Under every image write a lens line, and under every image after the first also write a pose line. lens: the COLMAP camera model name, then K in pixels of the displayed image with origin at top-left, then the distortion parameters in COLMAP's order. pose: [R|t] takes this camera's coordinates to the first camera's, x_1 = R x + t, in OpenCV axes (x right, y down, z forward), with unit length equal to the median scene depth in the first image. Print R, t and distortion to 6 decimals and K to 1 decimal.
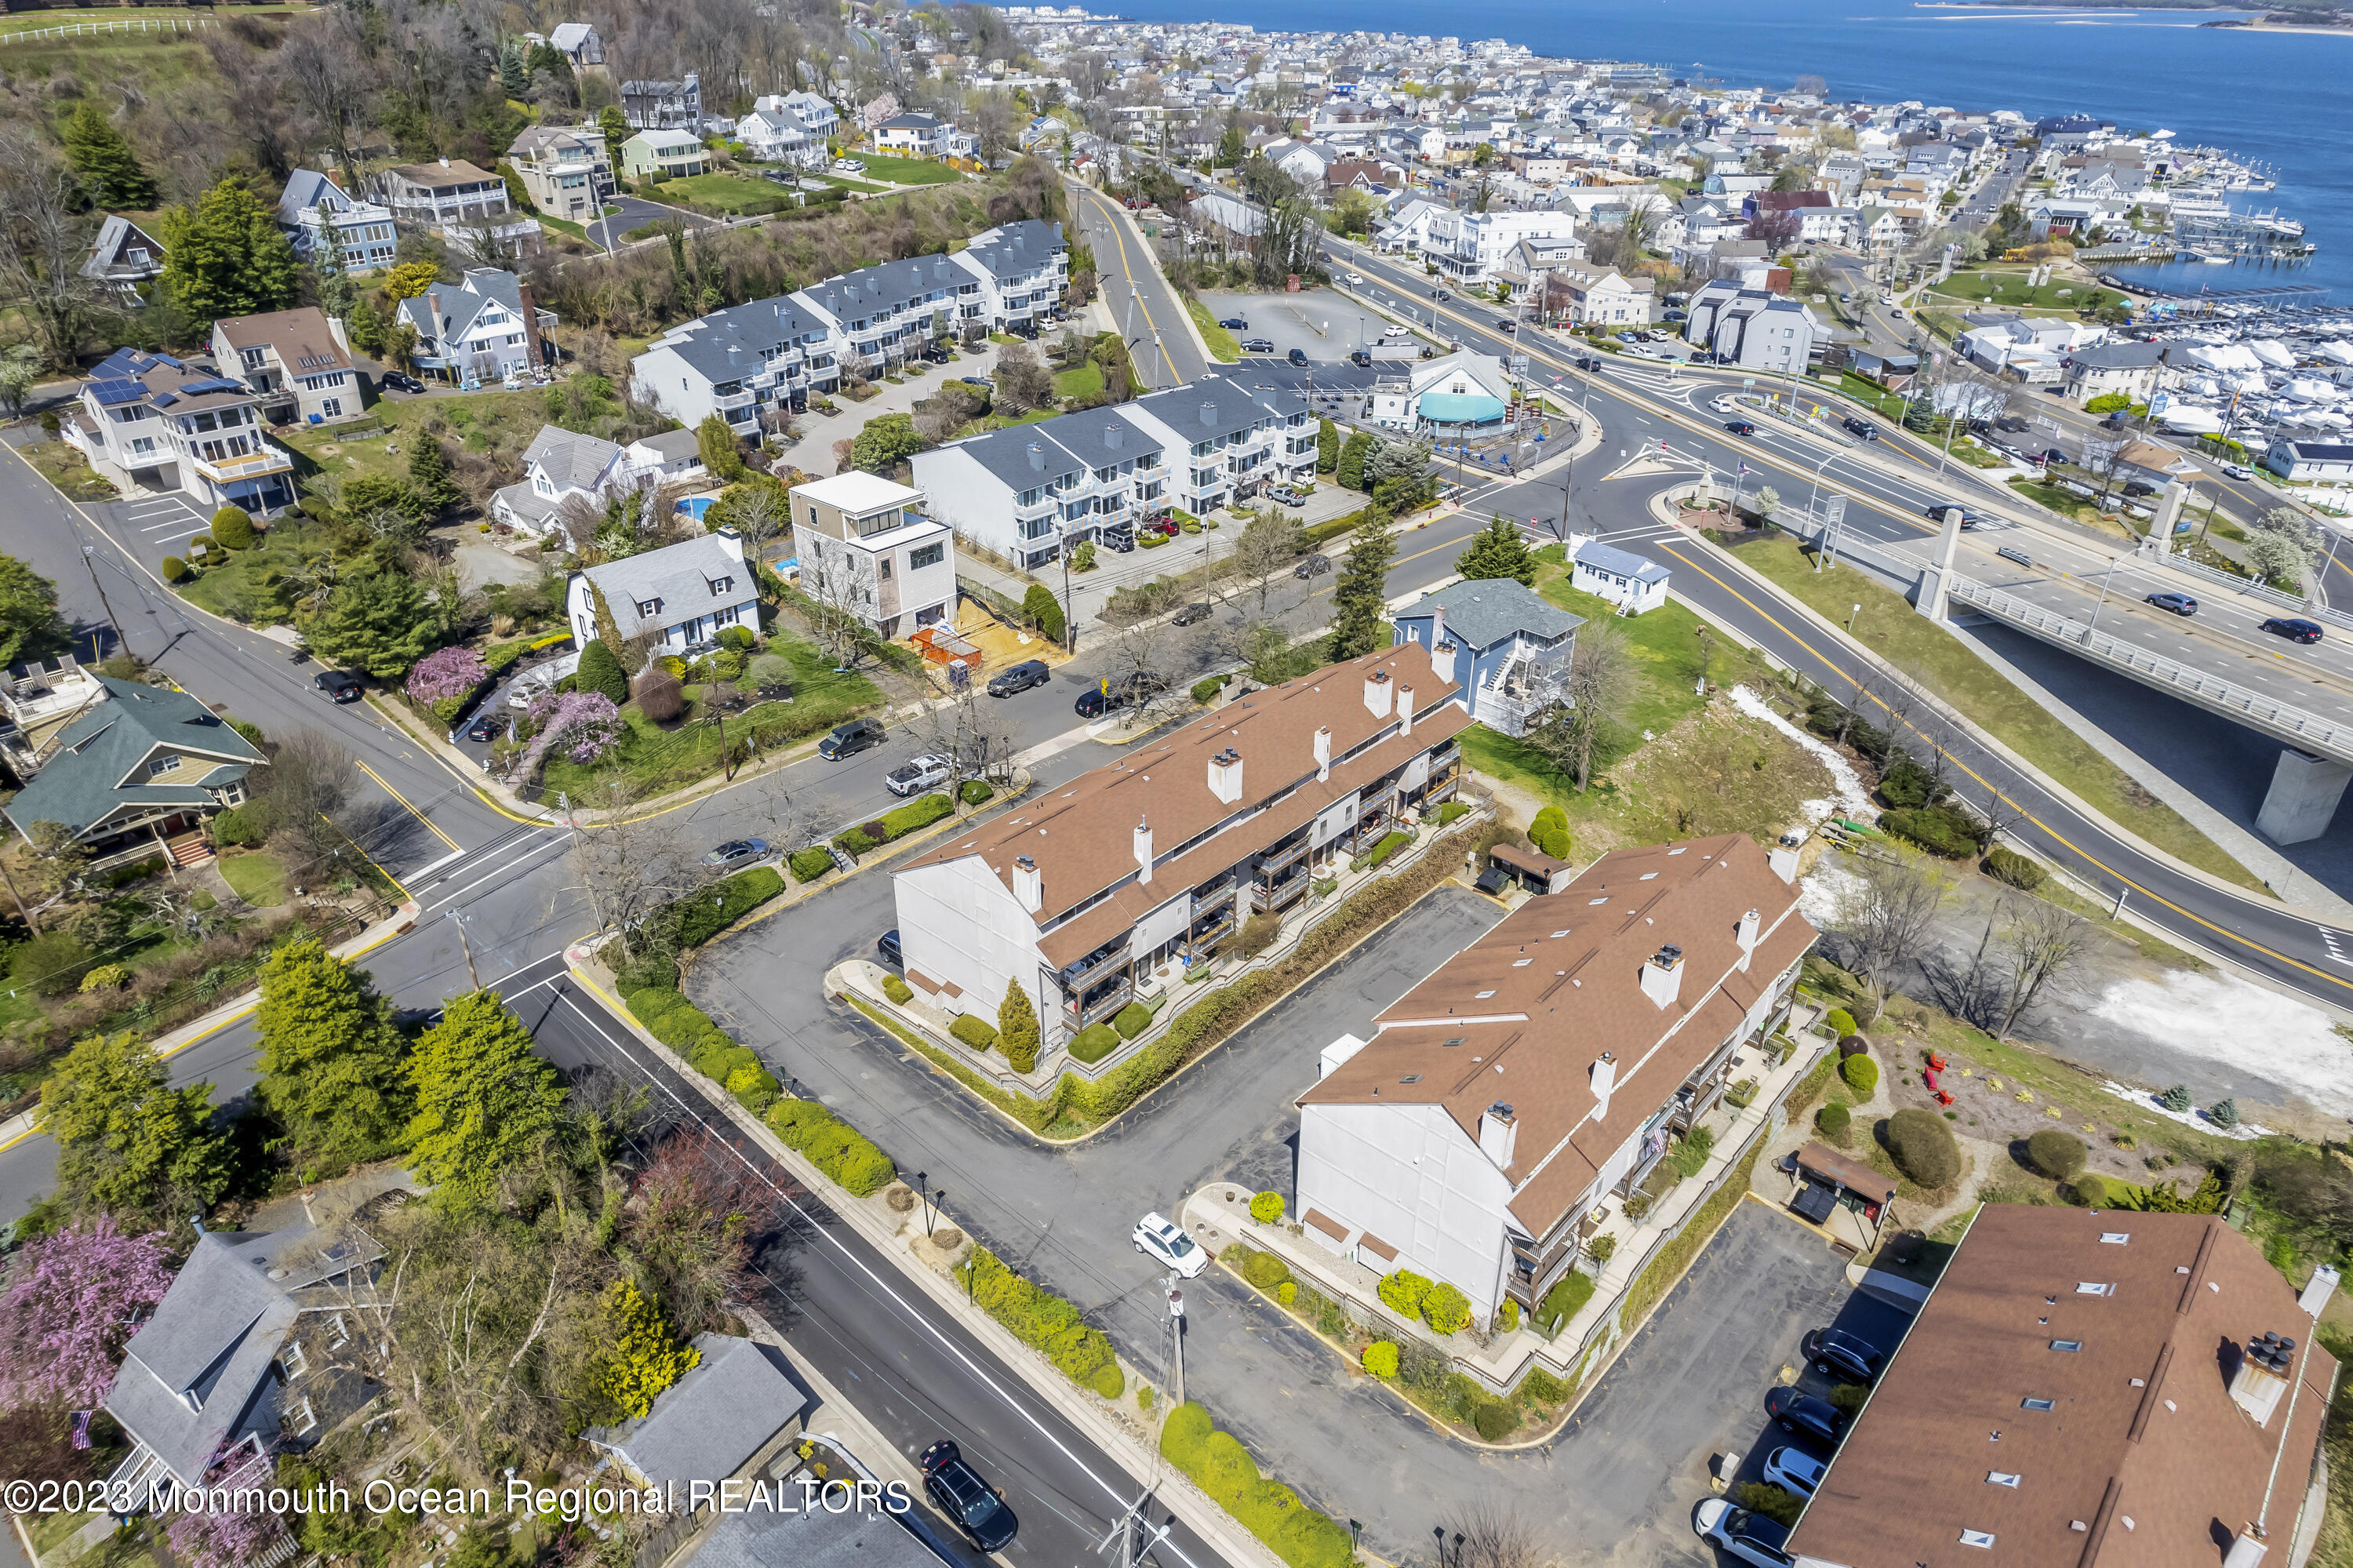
lens RADIAL K [[1505.0, 0, 1182.7], [0, 1505.0, 783.7], [0, 0, 1]] dist [-0.073394, 0.076622]
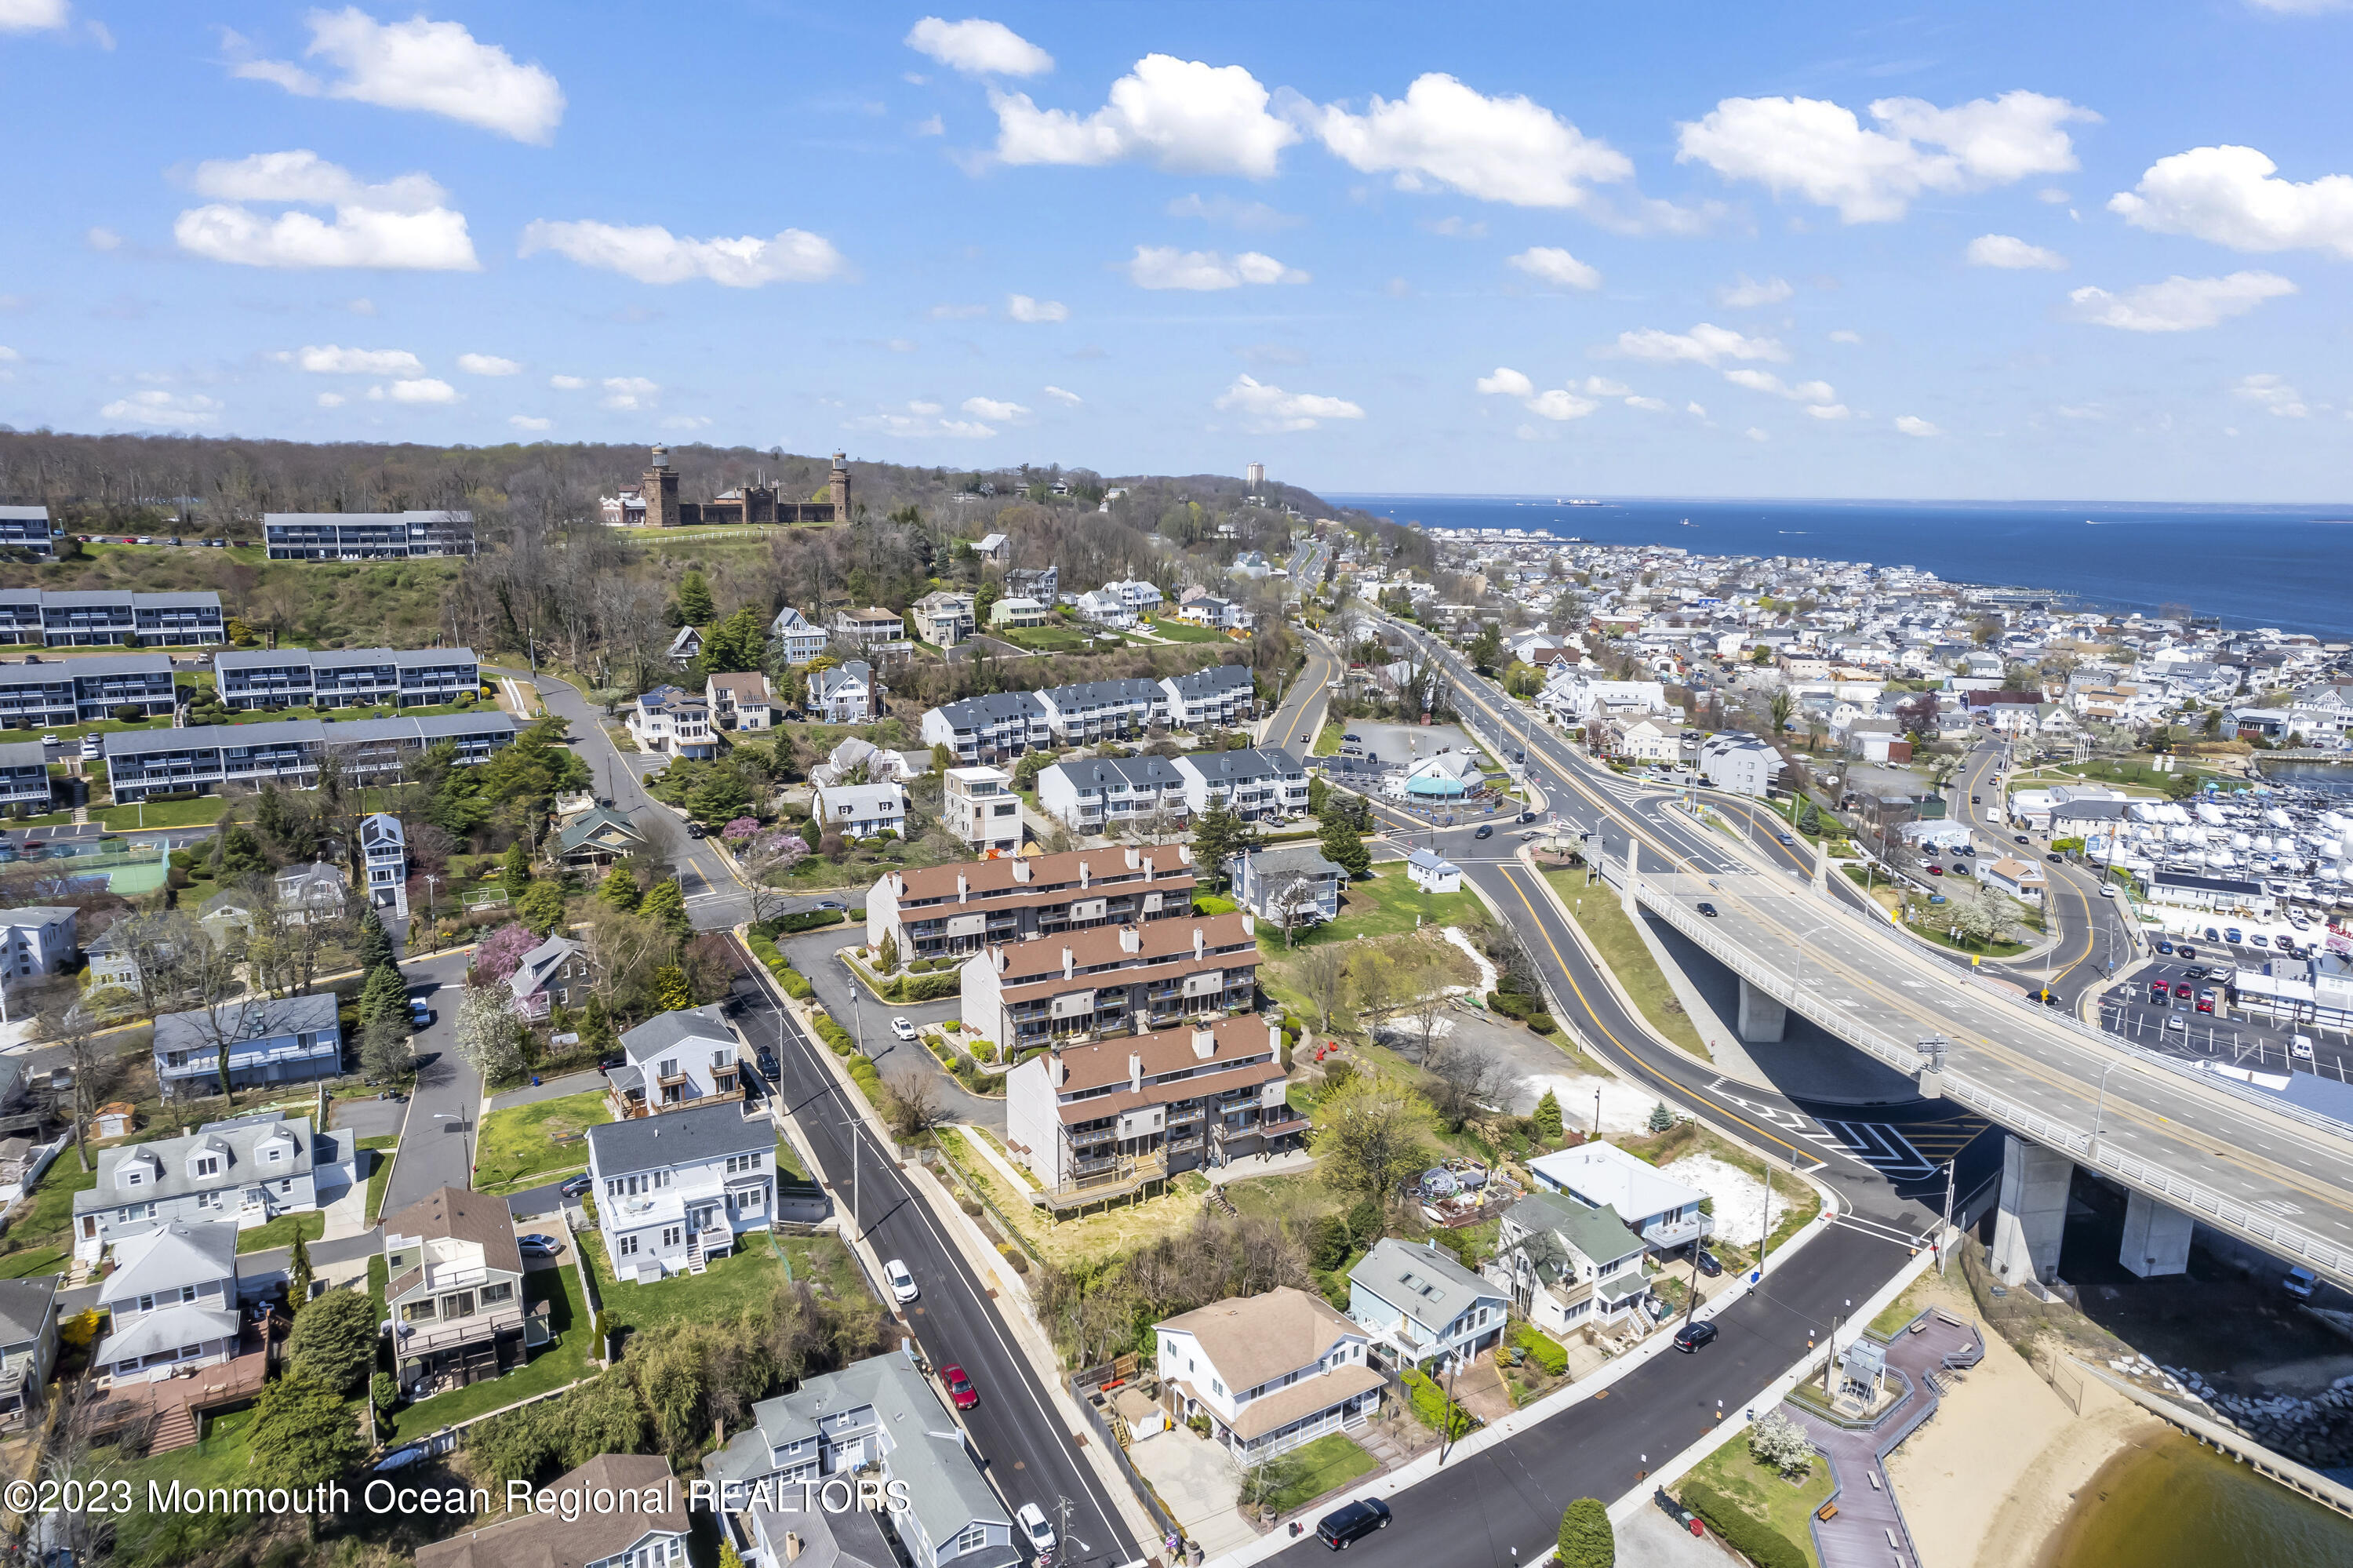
lens RADIAL K [[1493.4, 0, 1176.5], [0, 1493.4, 784.0], [0, 0, 1]] dist [-0.029950, 0.000246]
pose [[0.946281, 0.071755, -0.315282, 0.500003], [-0.164859, 0.945877, -0.279533, 0.243392], [0.278161, 0.316494, 0.906895, -0.493510]]
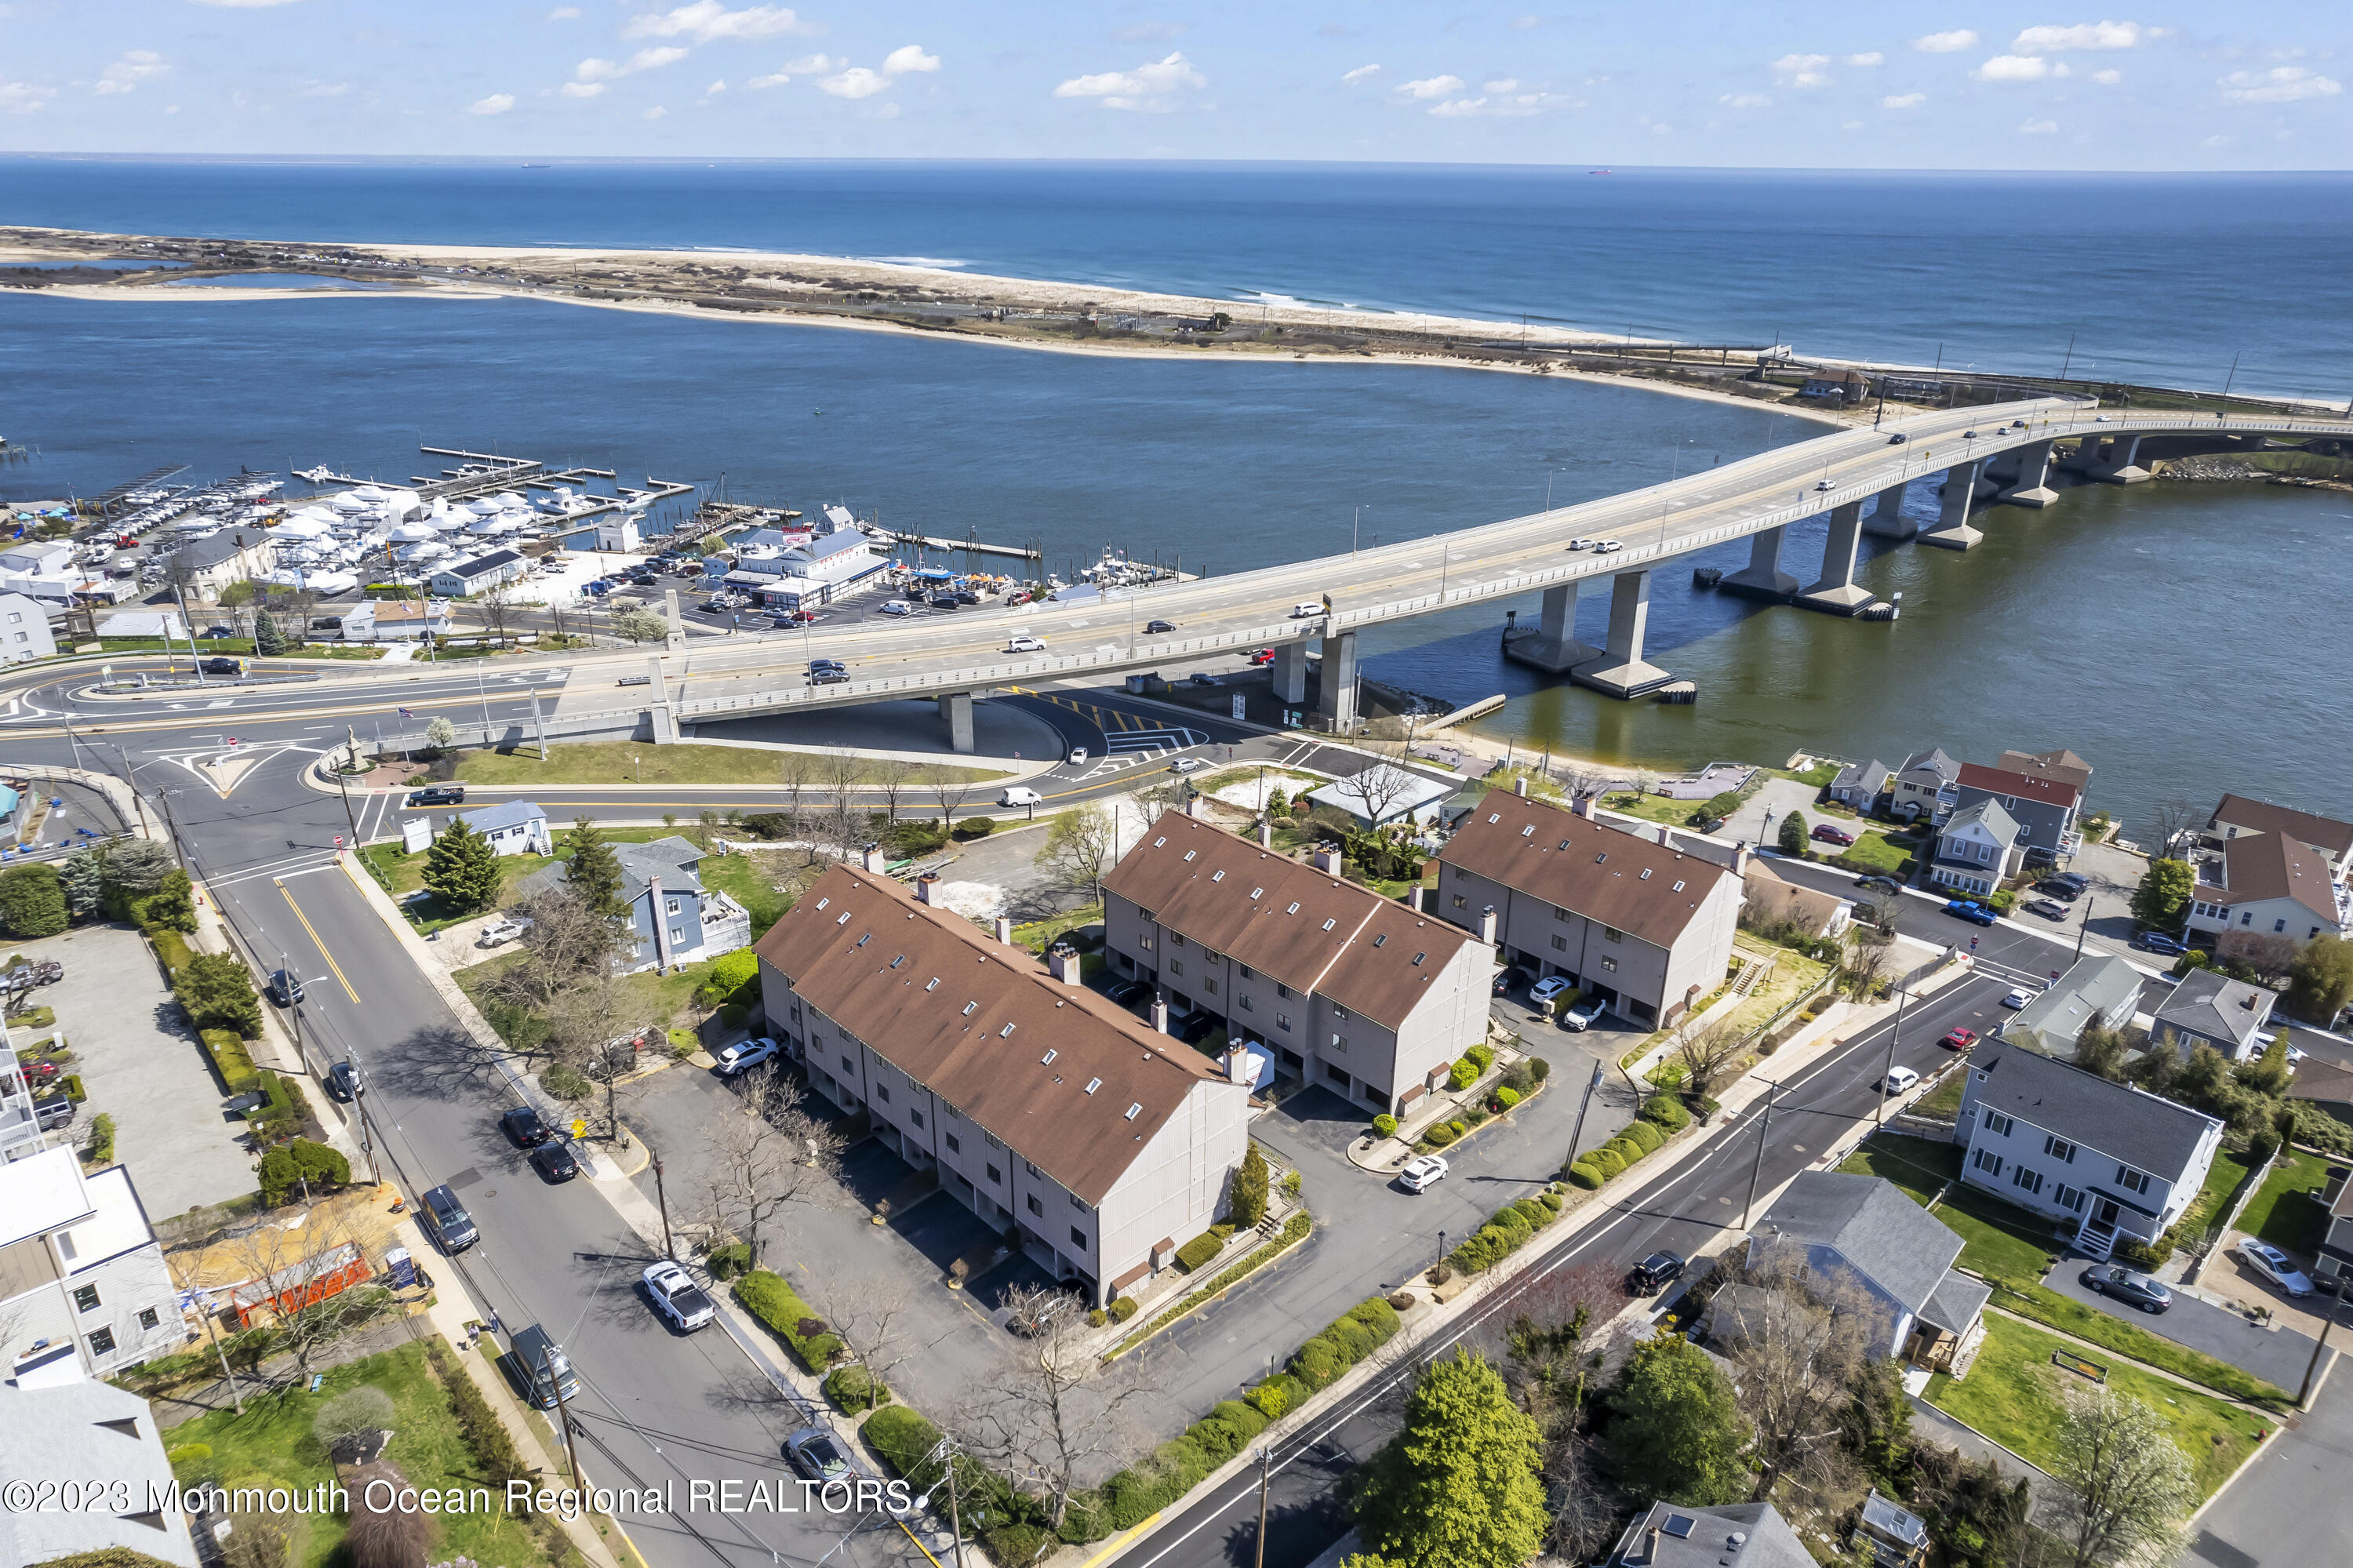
lens RADIAL K [[1505.0, 0, 1182.7], [0, 1505.0, 783.7], [0, 0, 1]] dist [-0.073394, 0.076622]
pose [[0.082840, -0.393676, 0.915509, -0.534318], [0.477786, 0.821891, 0.310187, -0.242197], [-0.874562, 0.411721, 0.256178, 0.321749]]
